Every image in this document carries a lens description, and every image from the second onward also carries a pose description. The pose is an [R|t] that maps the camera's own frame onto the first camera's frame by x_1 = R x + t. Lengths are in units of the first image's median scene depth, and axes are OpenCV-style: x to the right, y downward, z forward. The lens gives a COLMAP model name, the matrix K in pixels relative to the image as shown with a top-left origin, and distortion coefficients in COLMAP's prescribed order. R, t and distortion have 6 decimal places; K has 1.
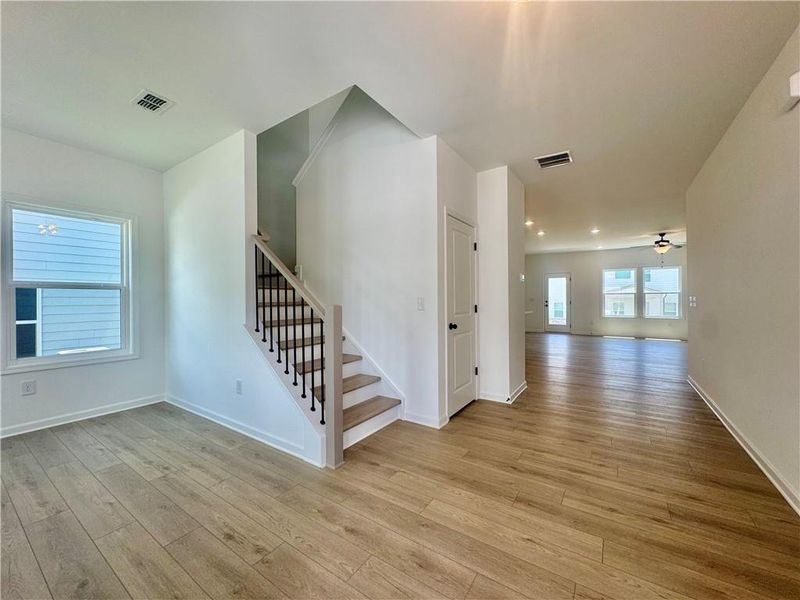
lens RADIAL K [[319.9, 0, 398.2], [0, 319.9, 300.1], [0, 0, 1]] dist [-0.000576, -0.000168]
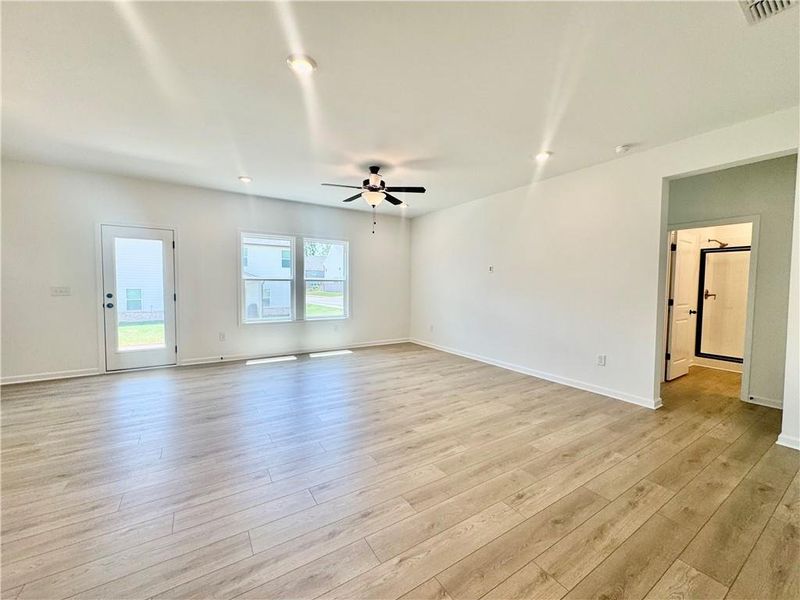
lens RADIAL K [[319.9, 0, 397.8], [0, 319.9, 301.9], [0, 0, 1]] dist [-0.000576, -0.000168]
pose [[0.397373, -0.042322, 0.916681, 0.255083], [-0.008975, 0.998709, 0.049999, -0.011288], [-0.917613, -0.028096, 0.396480, 0.541028]]
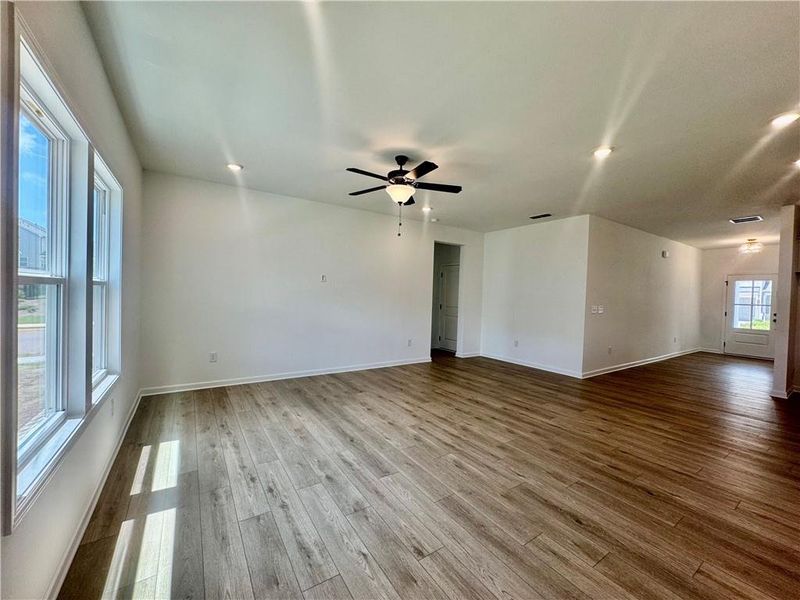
lens RADIAL K [[319.9, 0, 401.3], [0, 319.9, 299.8], [0, 0, 1]] dist [-0.000576, -0.000168]
pose [[-0.927545, -0.026335, 0.372782, 0.614246], [-0.021344, 0.999619, 0.017511, -0.019600], [-0.373101, 0.008286, -0.927754, 1.306714]]
